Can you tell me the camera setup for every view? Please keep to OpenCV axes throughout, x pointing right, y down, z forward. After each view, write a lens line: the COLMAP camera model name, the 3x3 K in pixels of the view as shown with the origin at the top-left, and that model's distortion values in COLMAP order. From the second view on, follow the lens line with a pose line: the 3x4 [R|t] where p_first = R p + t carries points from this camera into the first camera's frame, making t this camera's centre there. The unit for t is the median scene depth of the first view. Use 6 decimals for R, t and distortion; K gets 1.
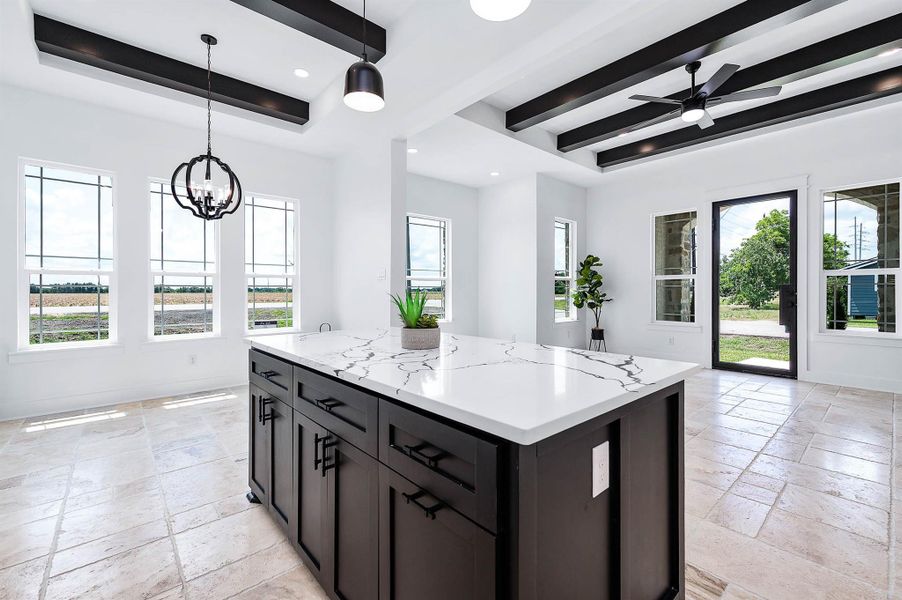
lens RADIAL K [[382.9, 0, 450.7], [0, 382.9, 293.5], [0, 0, 1]] dist [0.004814, 0.000343]
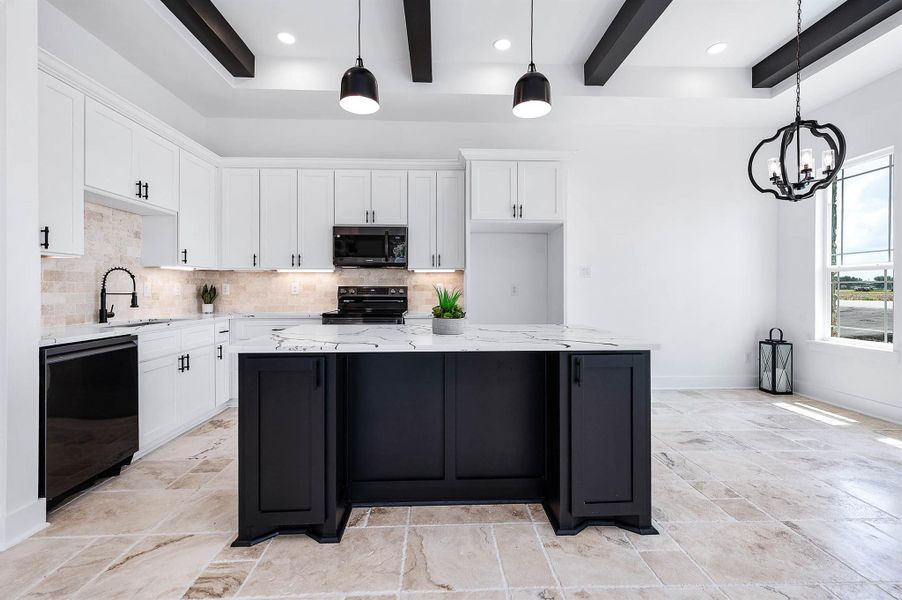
lens RADIAL K [[388.2, 0, 450.6], [0, 388.2, 294.2], [0, 0, 1]] dist [0.011977, 0.000378]
pose [[-0.628085, 0.013081, -0.778035, 0.260582], [-0.001755, 0.999832, 0.018227, -0.001748], [0.778143, 0.012814, -0.627957, 0.526801]]
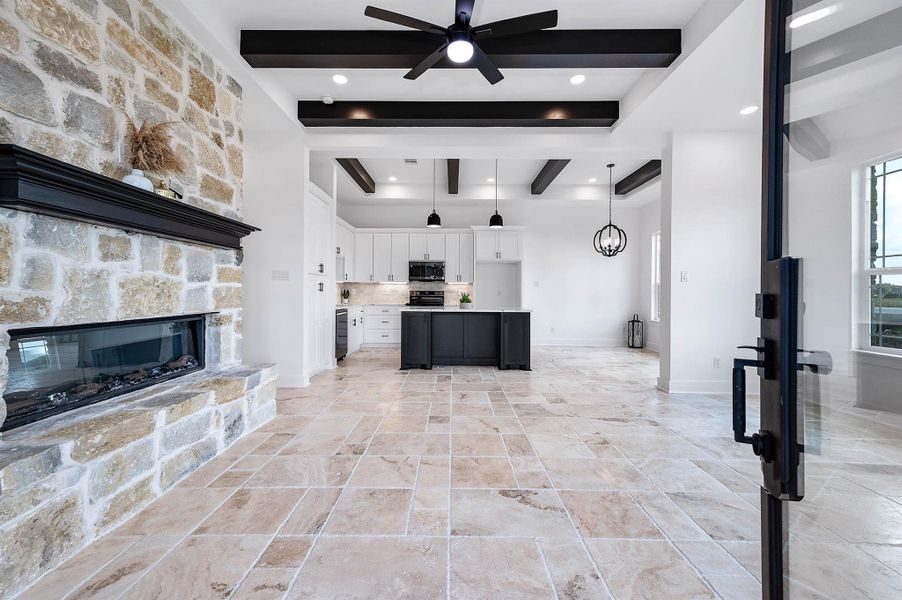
lens RADIAL K [[356.1, 0, 450.6], [0, 356.1, 292.1], [0, 0, 1]] dist [0.009050, 0.000026]
pose [[-0.659524, -0.001772, -0.751681, 0.708281], [-0.008809, 0.999947, 0.005373, -0.005476], [0.751632, 0.010165, -0.659504, 0.885131]]
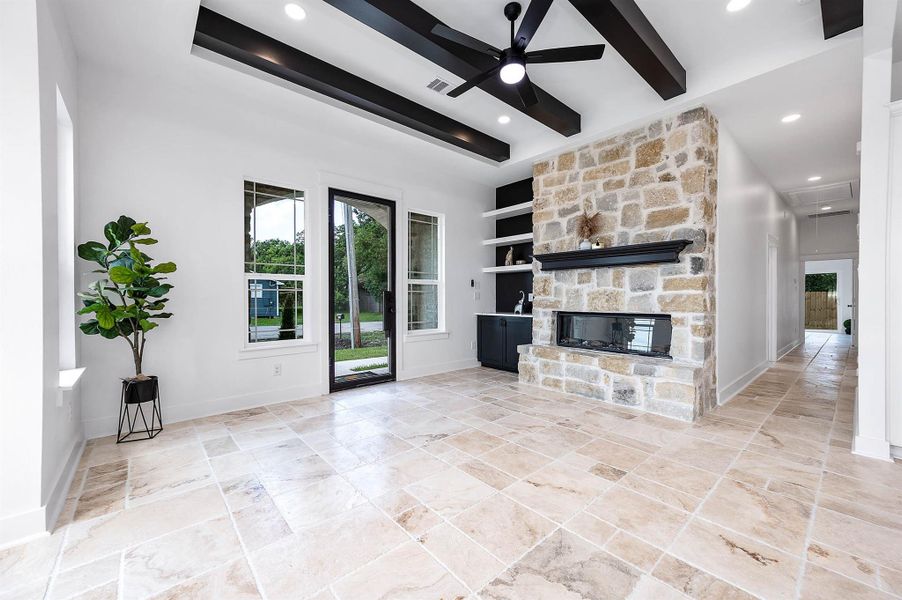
lens RADIAL K [[353.0, 0, 454.2], [0, 353.0, 300.6], [0, 0, 1]] dist [0.010628, 0.000155]
pose [[-0.009957, -0.005613, 0.999935, -0.061081], [0.006852, 0.999960, 0.005682, -0.002295], [-0.999927, 0.006908, -0.009918, 0.693724]]
